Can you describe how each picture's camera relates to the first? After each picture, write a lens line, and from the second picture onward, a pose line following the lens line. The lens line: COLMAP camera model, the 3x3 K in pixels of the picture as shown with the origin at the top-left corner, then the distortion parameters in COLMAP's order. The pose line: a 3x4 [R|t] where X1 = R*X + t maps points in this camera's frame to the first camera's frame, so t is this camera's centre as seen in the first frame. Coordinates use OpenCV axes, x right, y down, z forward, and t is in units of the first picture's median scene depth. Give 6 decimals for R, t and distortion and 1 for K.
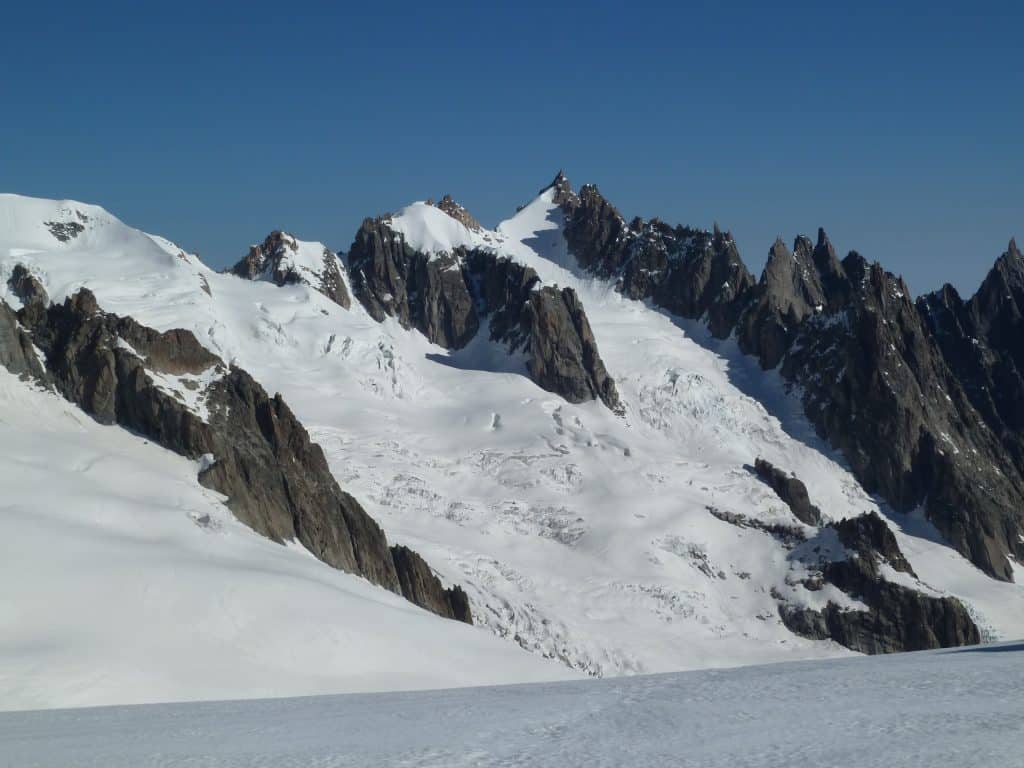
lens RADIAL K [[2048.5, 0, 492.4], [0, 2048.5, 375.0], [0, 0, 1]] dist [0.003390, 0.000000]
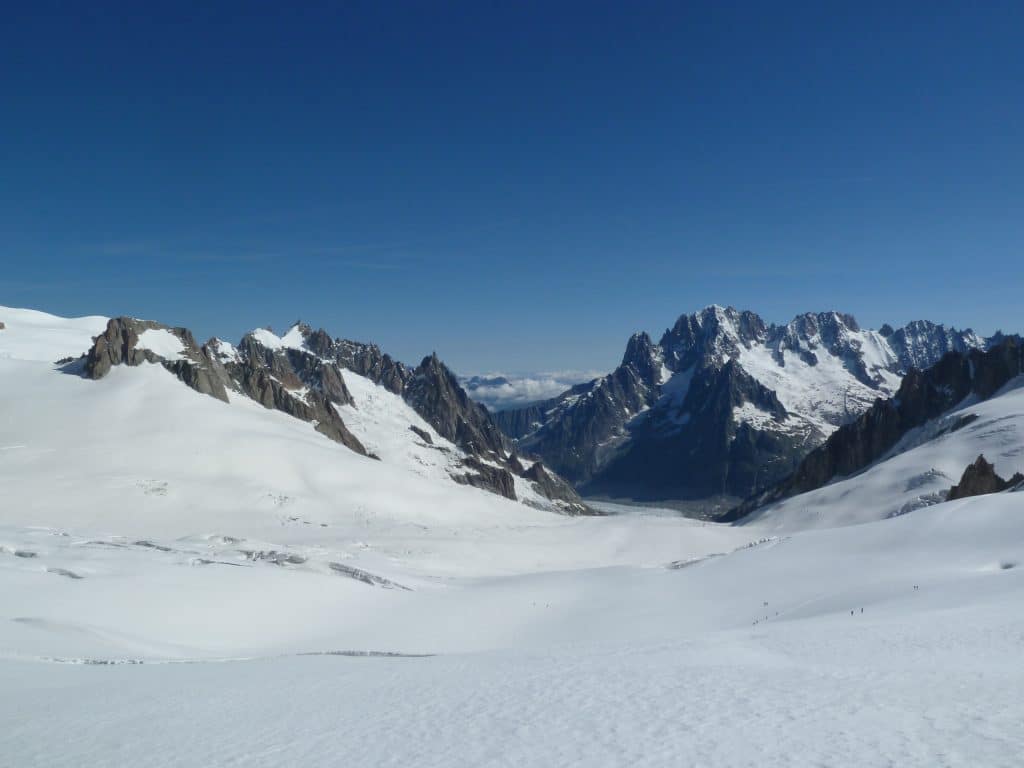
lens RADIAL K [[767.1, 0, 508.9], [0, 767.1, 387.2], [0, 0, 1]] dist [-0.030865, 0.005849]
pose [[0.871092, 0.012844, 0.490952, -0.308435], [-0.001801, 0.999735, -0.022959, 0.014254], [-0.491117, 0.019115, 0.870884, 0.011759]]
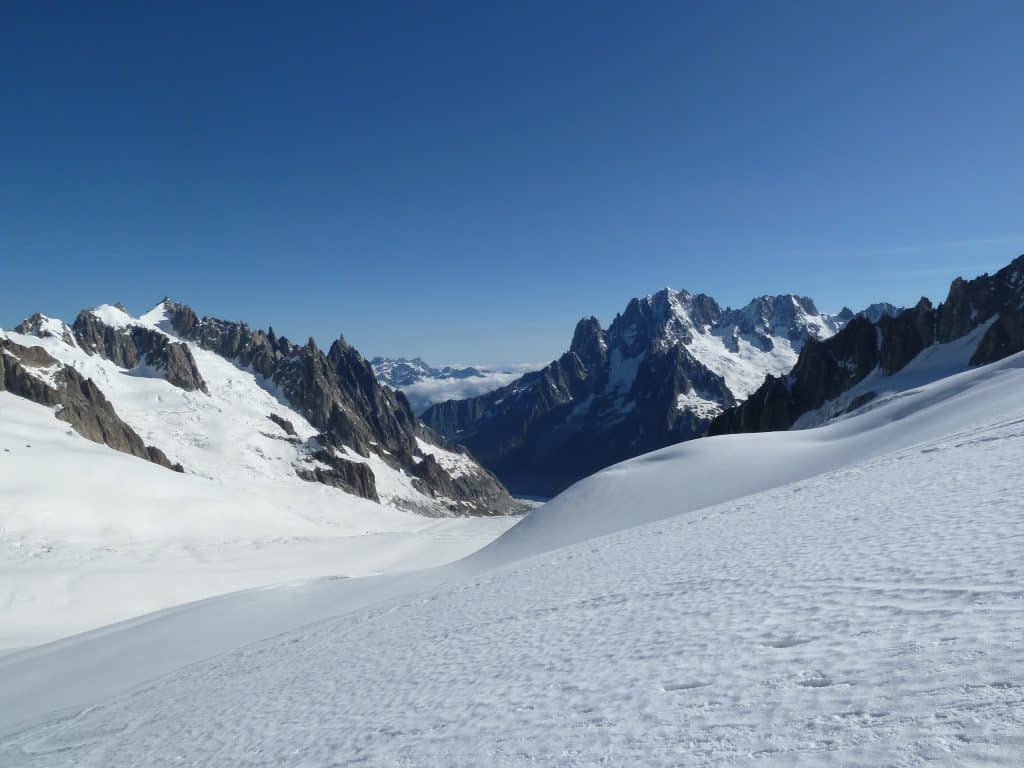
lens RADIAL K [[767.1, 0, 514.3], [0, 767.1, 380.3], [0, 0, 1]] dist [-0.030865, 0.005849]
pose [[0.857452, 0.007615, 0.514508, -0.105573], [0.003690, 0.999774, -0.020948, 0.024163], [-0.514551, 0.019860, 0.857230, 0.066789]]
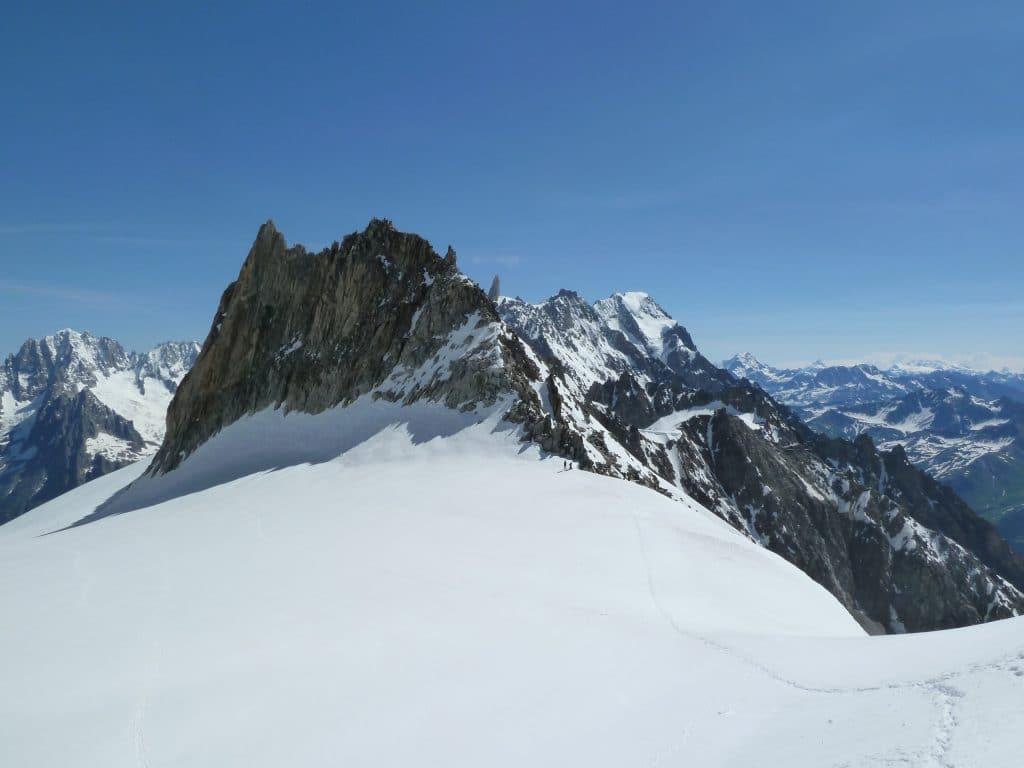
lens RADIAL K [[767.1, 0, 524.9], [0, 767.1, 381.7], [0, 0, 1]] dist [-0.030865, 0.005849]
pose [[0.265548, 0.030578, 0.963613, -0.403472], [0.032177, 0.998659, -0.040557, -0.014428], [-0.963561, 0.041776, 0.264208, -0.150775]]
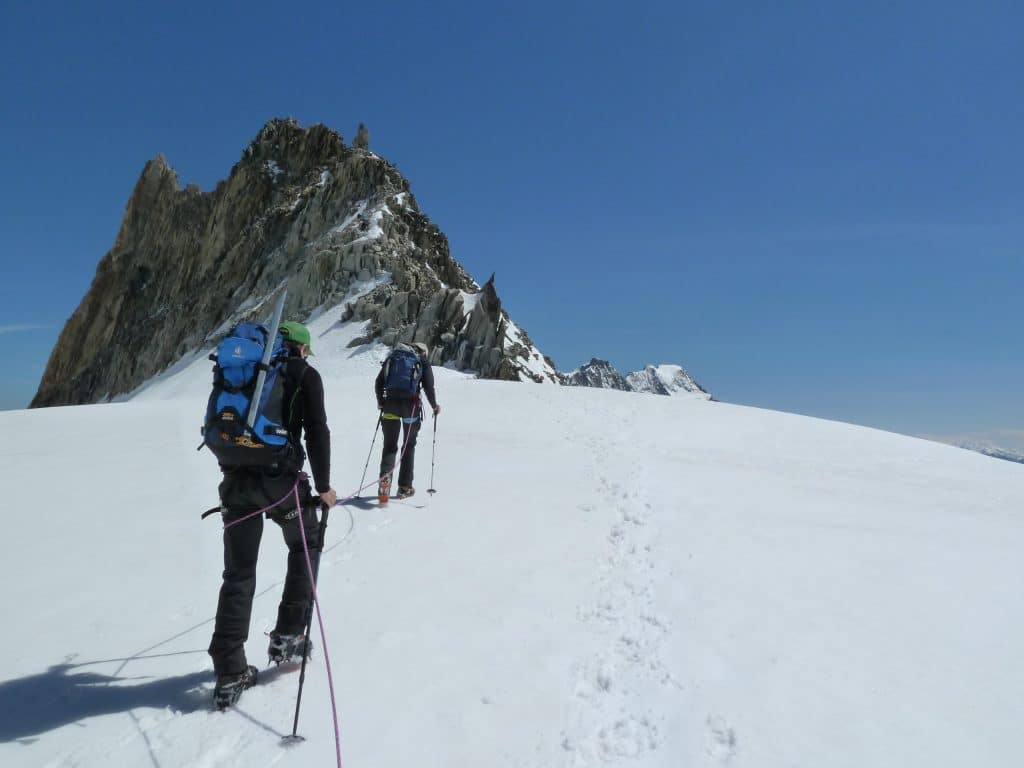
lens RADIAL K [[767.1, 0, 513.7], [0, 767.1, 382.9], [0, 0, 1]] dist [-0.030865, 0.005849]
pose [[0.317606, 0.126699, 0.939720, -0.375296], [0.004859, 0.990802, -0.135229, -0.009838], [-0.948210, 0.047515, 0.314069, -0.147271]]
